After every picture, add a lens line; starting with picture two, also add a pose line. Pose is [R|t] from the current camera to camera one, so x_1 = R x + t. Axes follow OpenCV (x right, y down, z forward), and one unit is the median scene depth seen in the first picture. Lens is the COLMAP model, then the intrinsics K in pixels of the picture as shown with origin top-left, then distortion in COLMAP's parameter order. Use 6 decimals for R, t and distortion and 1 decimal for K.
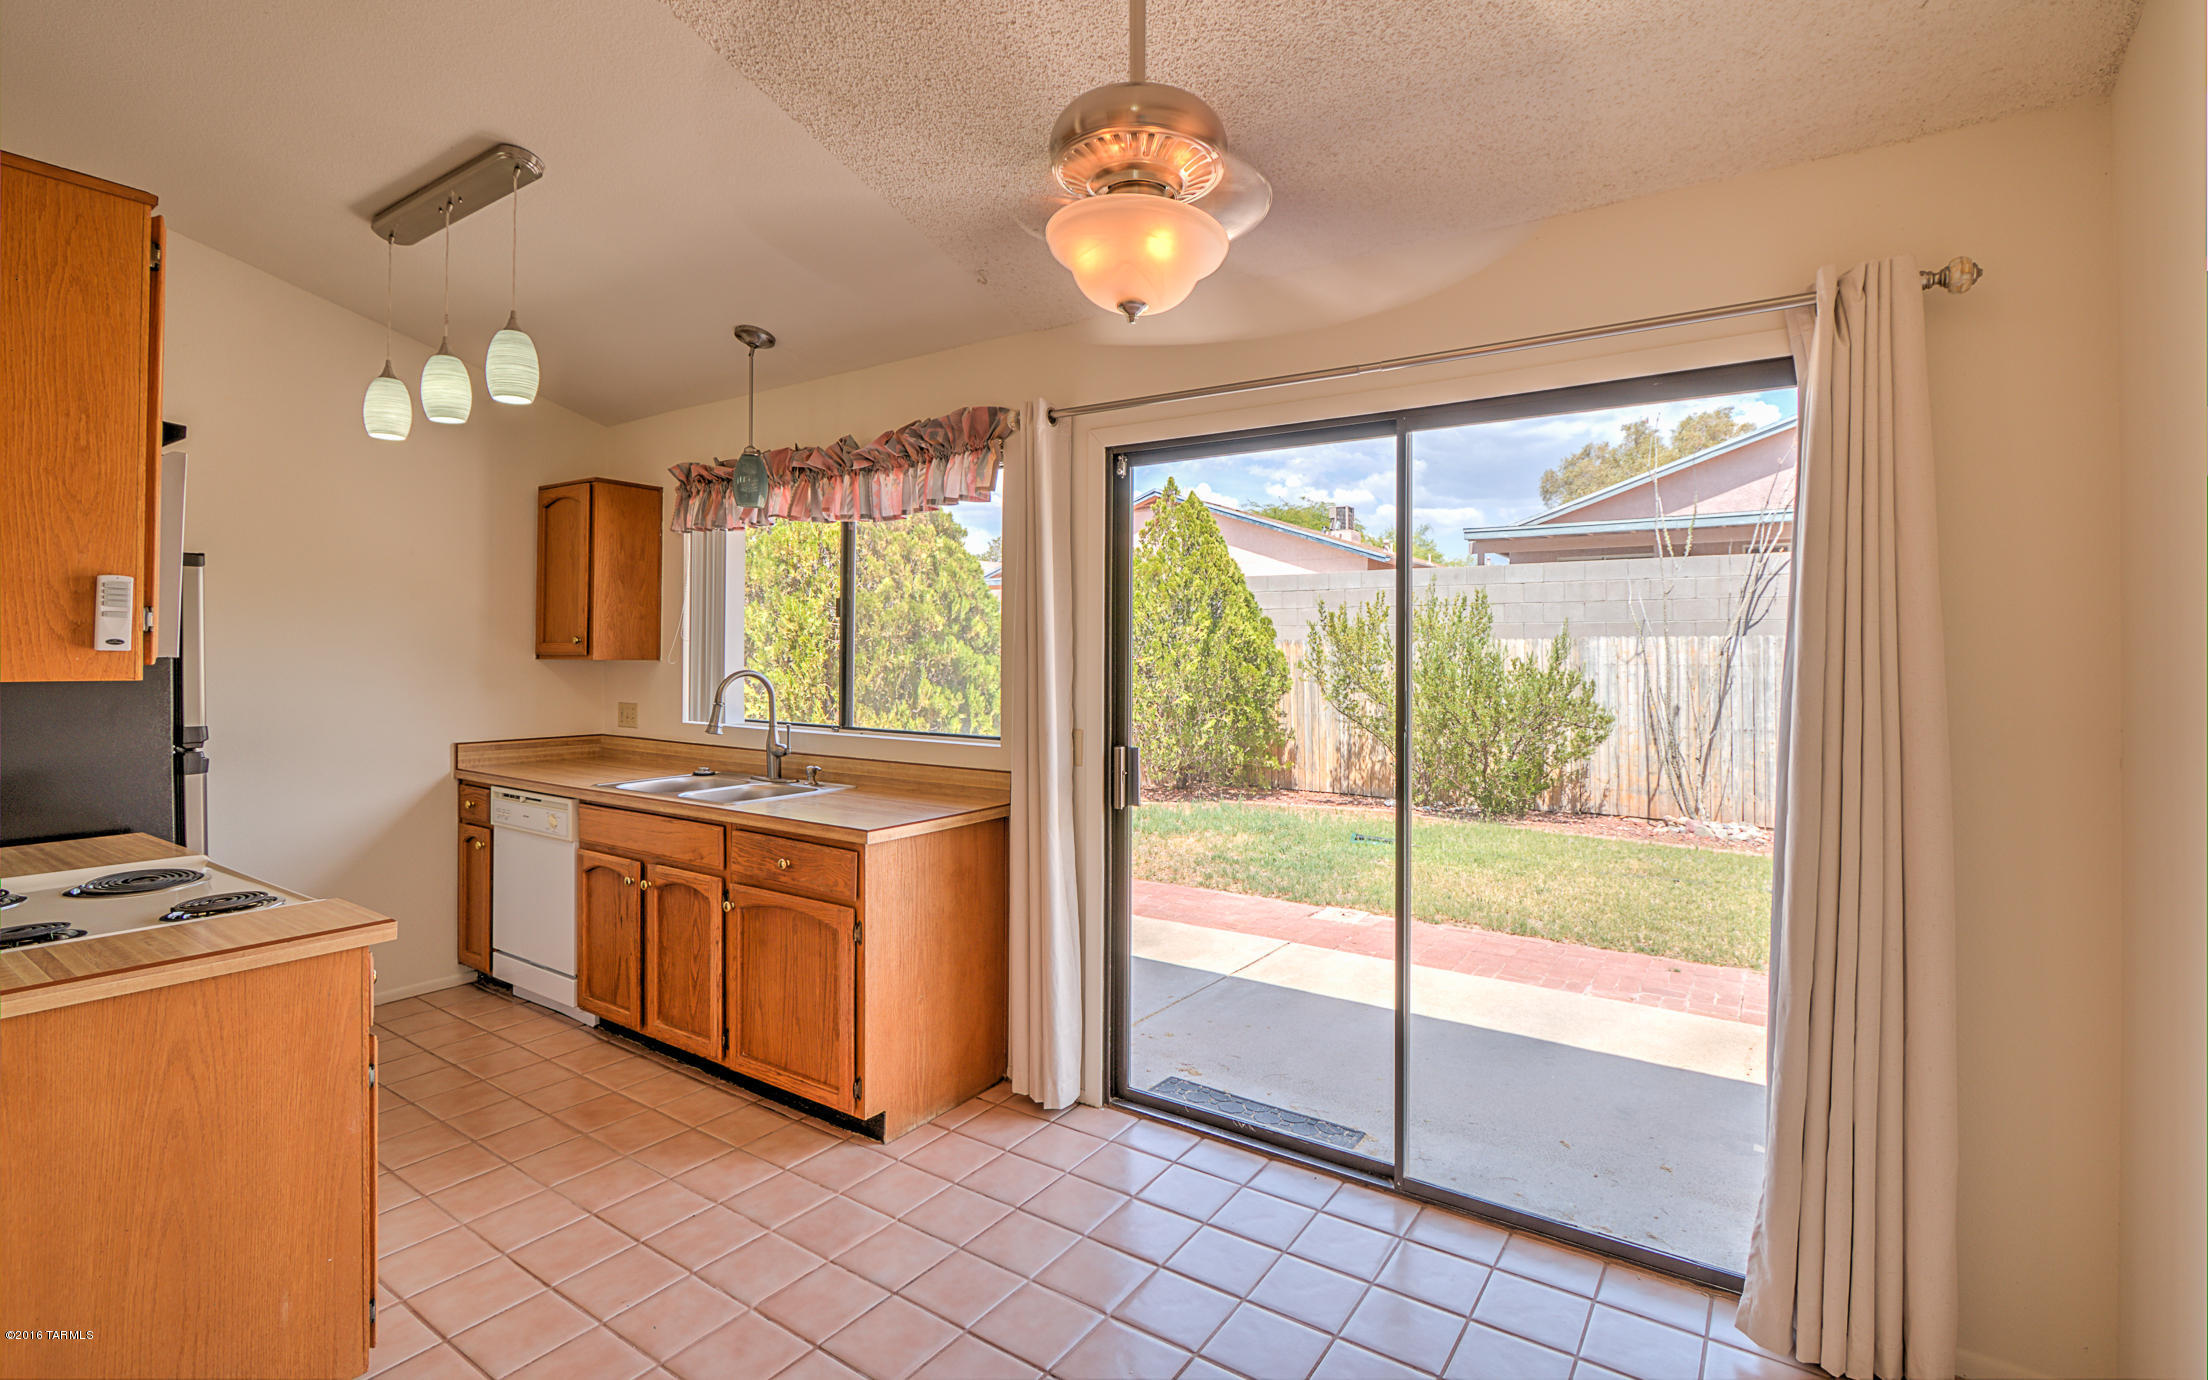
lens RADIAL K [[998.3, 0, 1165.1], [0, 998.3, 640.2], [0, 0, 1]] dist [-0.000796, 0.000130]
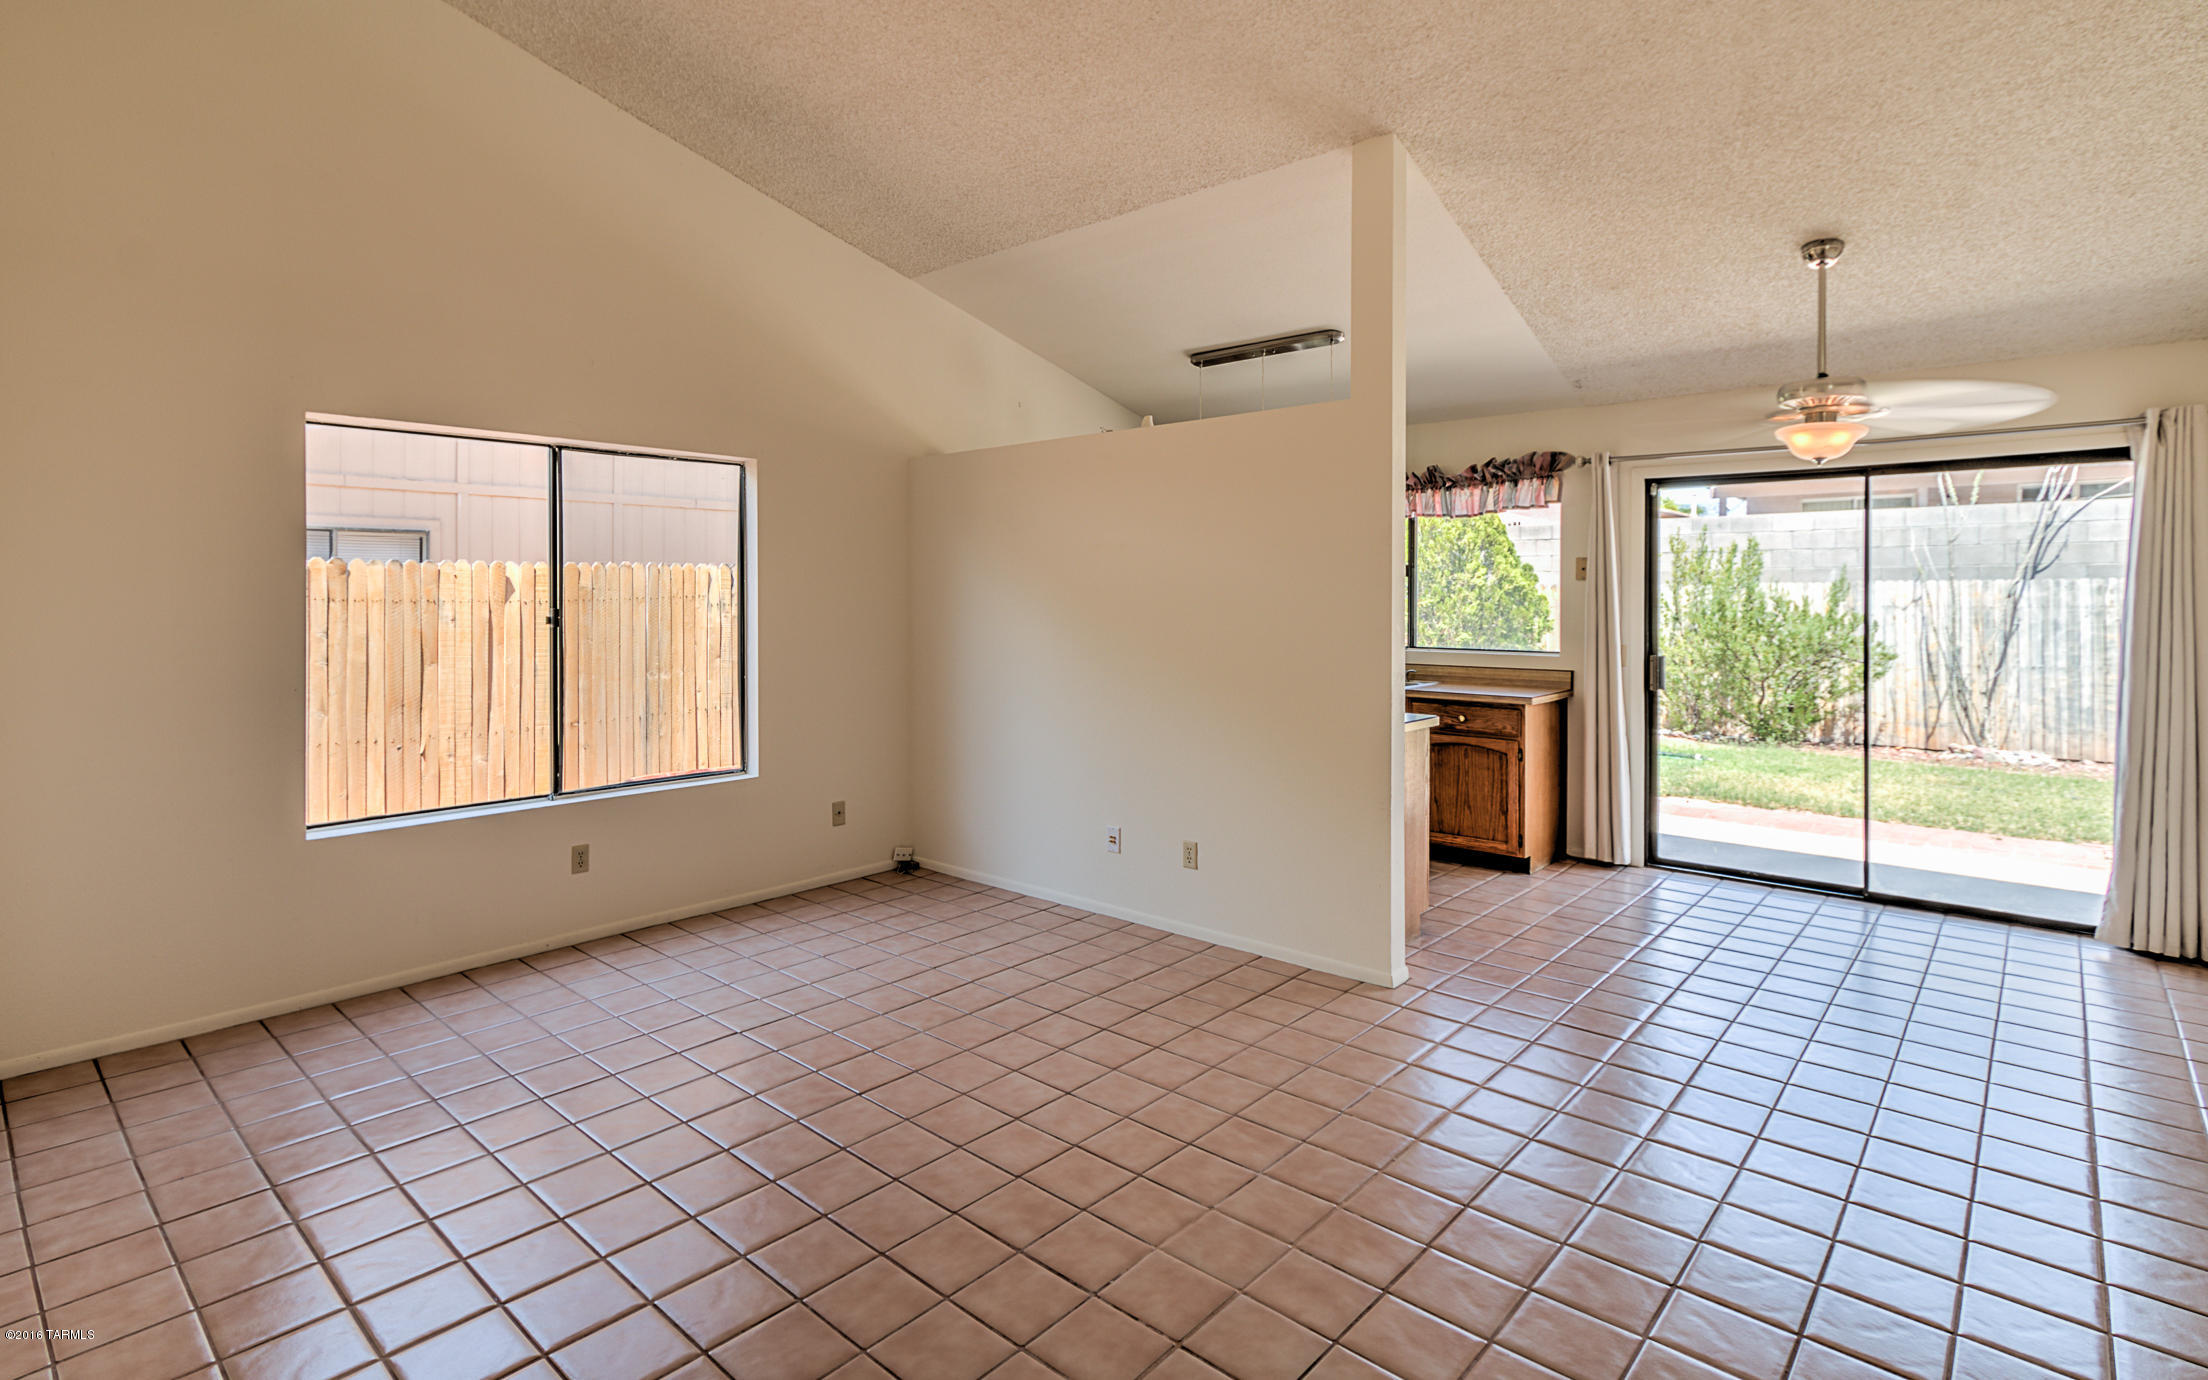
lens RADIAL K [[1070.5, 0, 1109.8], [0, 1070.5, 597.9], [0, 0, 1]] dist [0.021294, 0.000713]
pose [[0.988058, -0.003733, -0.154035, -0.397947], [0.006003, 0.999880, 0.014276, -0.013305], [0.153963, -0.015031, 0.987962, -0.555960]]
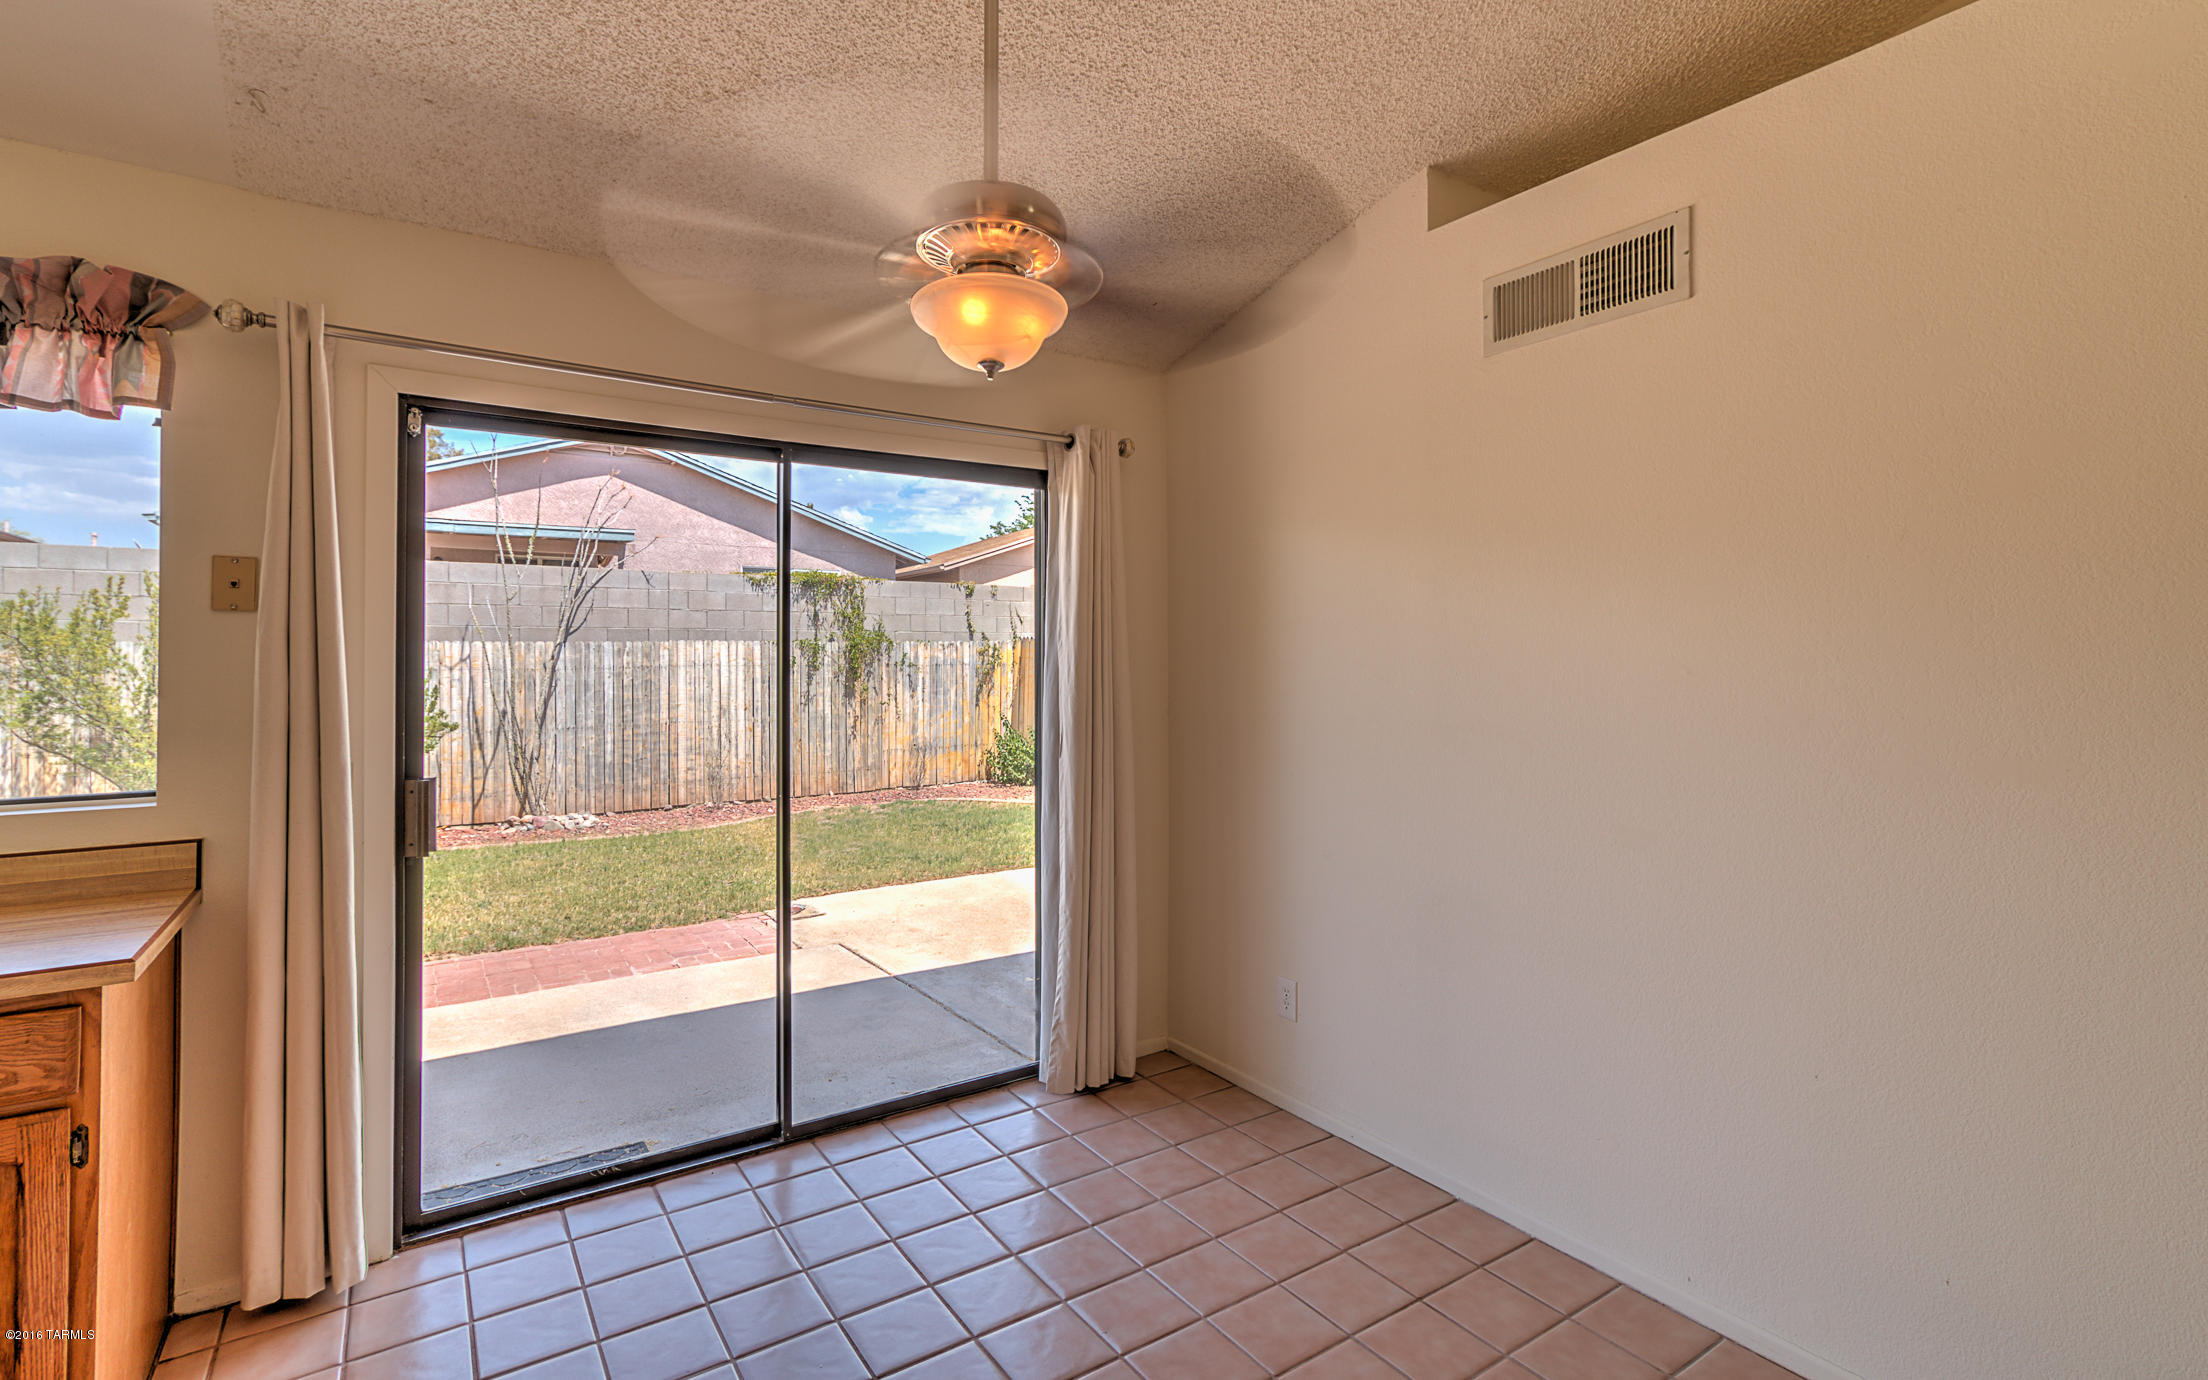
lens RADIAL K [[983.8, 0, 1043.0], [0, 983.8, 649.0], [0, 0, 1]] dist [0.001334, 0.000244]
pose [[0.424072, 0.004133, 0.905619, -0.315307], [-0.008329, 0.999965, -0.000664, -0.000036], [-0.905590, -0.007261, 0.424092, 0.136628]]
